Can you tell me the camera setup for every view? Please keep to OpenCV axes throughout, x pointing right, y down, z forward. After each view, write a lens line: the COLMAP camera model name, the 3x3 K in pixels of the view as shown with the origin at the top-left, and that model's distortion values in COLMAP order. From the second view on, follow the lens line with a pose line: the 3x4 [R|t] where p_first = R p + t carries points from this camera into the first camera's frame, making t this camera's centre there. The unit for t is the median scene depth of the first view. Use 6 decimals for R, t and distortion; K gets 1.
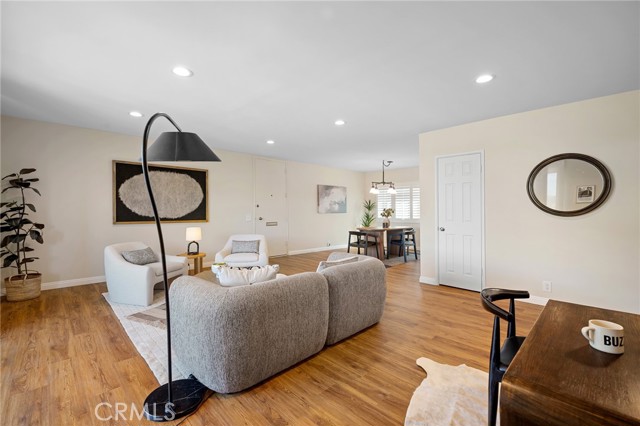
lens RADIAL K [[274.8, 0, 317.8], [0, 274.8, 203.5], [0, 0, 1]] dist [0.002793, 0.000150]
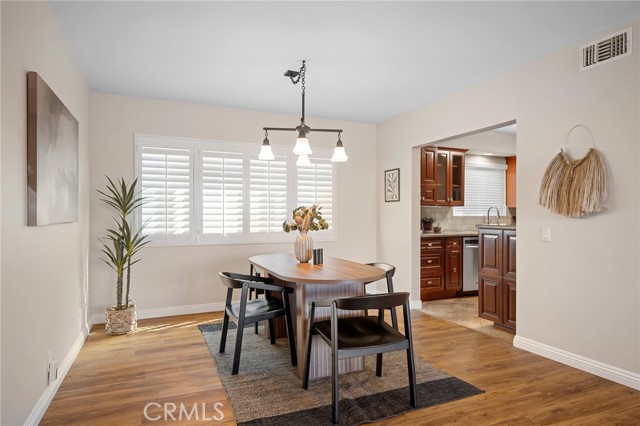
lens RADIAL K [[389.6, 0, 320.0], [0, 389.6, 213.0], [0, 0, 1]] dist [-0.004222, -0.000795]
pose [[0.365701, 0.004319, 0.930723, -0.166646], [-0.023677, 0.999709, 0.004664, 0.020140], [-0.930431, -0.023742, 0.365696, 0.705102]]
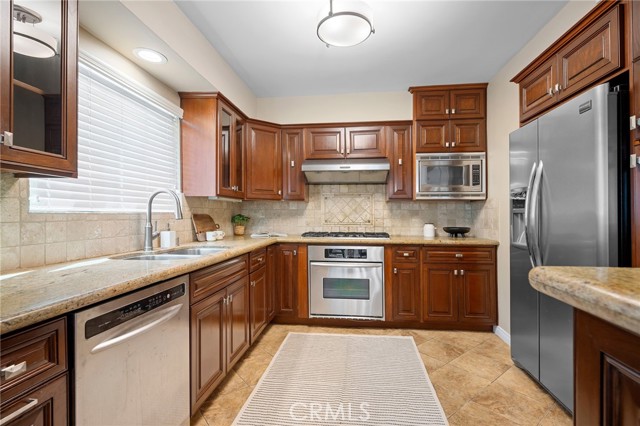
lens RADIAL K [[294.0, 0, 322.2], [0, 294.0, 219.4], [0, 0, 1]] dist [-0.000117, -0.000338]
pose [[-0.626390, -0.013125, 0.779399, 0.410118], [-0.018067, 0.999834, 0.002317, 0.023993], [-0.779300, -0.012630, -0.626523, 0.716972]]
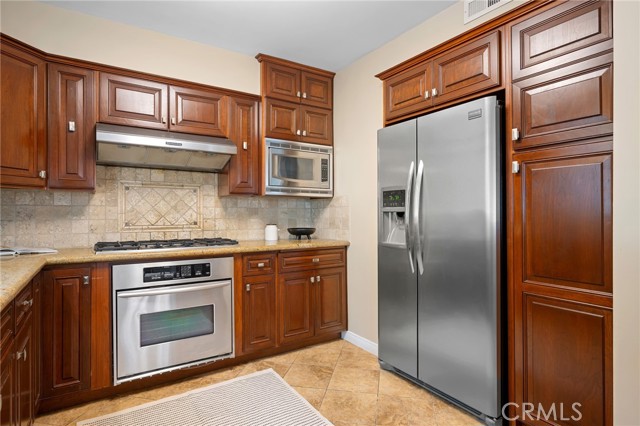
lens RADIAL K [[345.3, 0, 320.0], [0, 345.3, 213.0], [0, 0, 1]] dist [-0.000053, -0.000088]
pose [[-0.979362, 0.002319, 0.202103, 0.445195], [-0.002523, 0.999716, -0.023699, 0.024067], [-0.202100, -0.023720, -0.979078, 0.719574]]
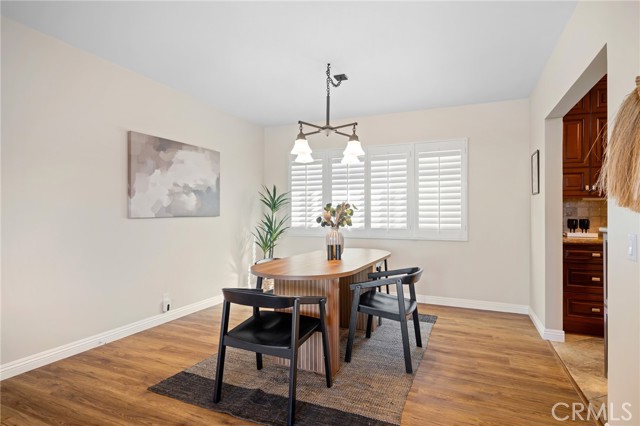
lens RADIAL K [[334.9, 0, 314.6], [0, 334.9, 208.9], [0, 0, 1]] dist [-0.000847, -0.000239]
pose [[0.934120, 0.002444, 0.356949, 0.064060], [-0.007396, 0.999894, 0.012509, 0.017274], [-0.356881, -0.014325, 0.934040, 0.532410]]
